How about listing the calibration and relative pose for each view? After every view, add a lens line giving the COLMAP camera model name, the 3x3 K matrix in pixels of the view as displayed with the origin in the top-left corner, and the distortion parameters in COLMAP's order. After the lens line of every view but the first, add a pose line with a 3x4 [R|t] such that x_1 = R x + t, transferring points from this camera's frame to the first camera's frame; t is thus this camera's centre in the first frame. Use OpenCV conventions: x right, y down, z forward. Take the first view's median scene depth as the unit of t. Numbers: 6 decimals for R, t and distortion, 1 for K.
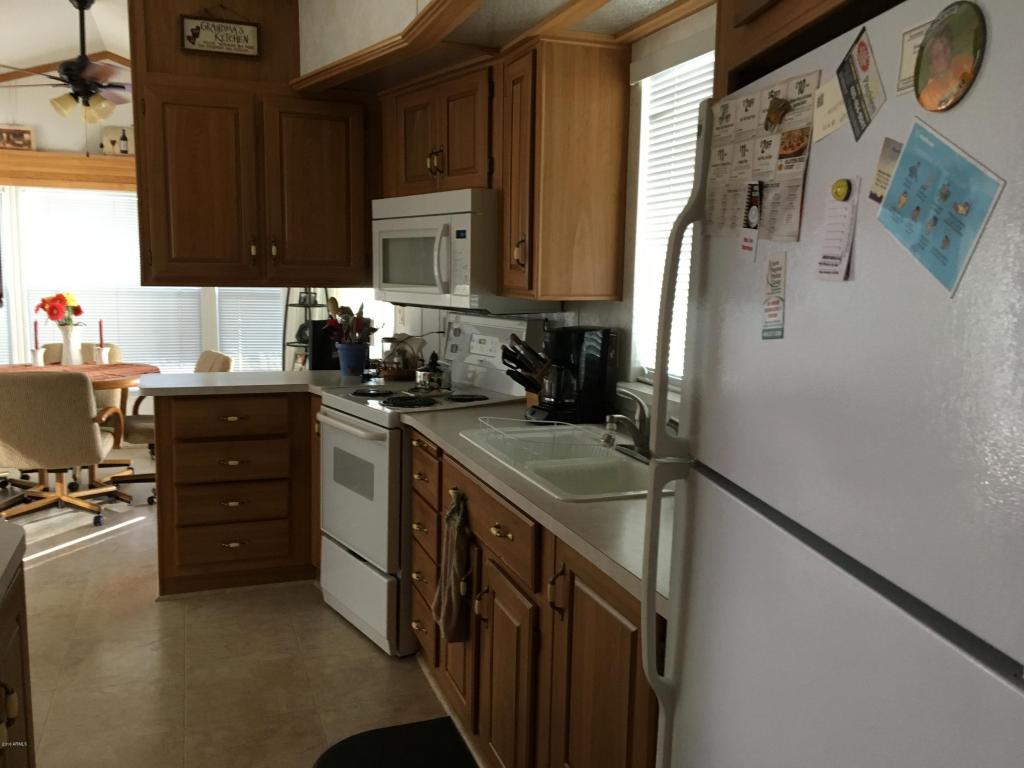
lens RADIAL K [[866.3, 0, 512.0], [0, 866.3, 384.0], [0, 0, 1]] dist [0.084299, -0.110403]
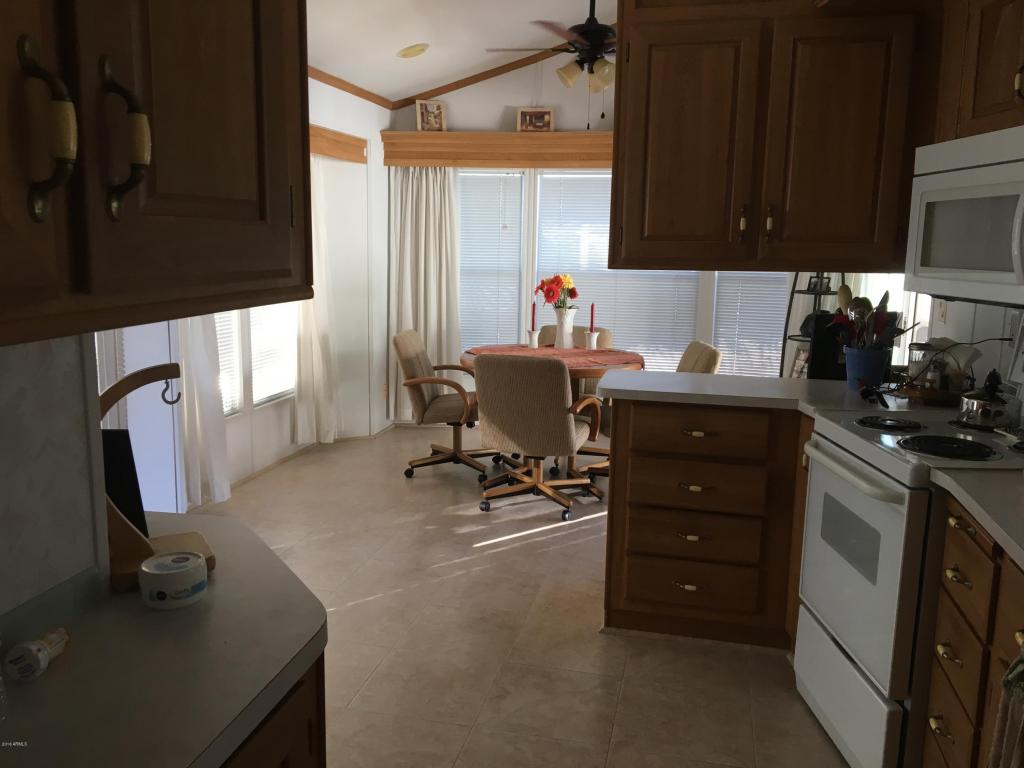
lens RADIAL K [[866.3, 0, 512.0], [0, 866.3, 384.0], [0, 0, 1]] dist [0.084299, -0.110403]
pose [[0.838313, 0.085759, -0.538403, -0.030452], [-0.075085, 0.996301, 0.041786, -0.023100], [0.539995, 0.005396, 0.841651, 0.195437]]
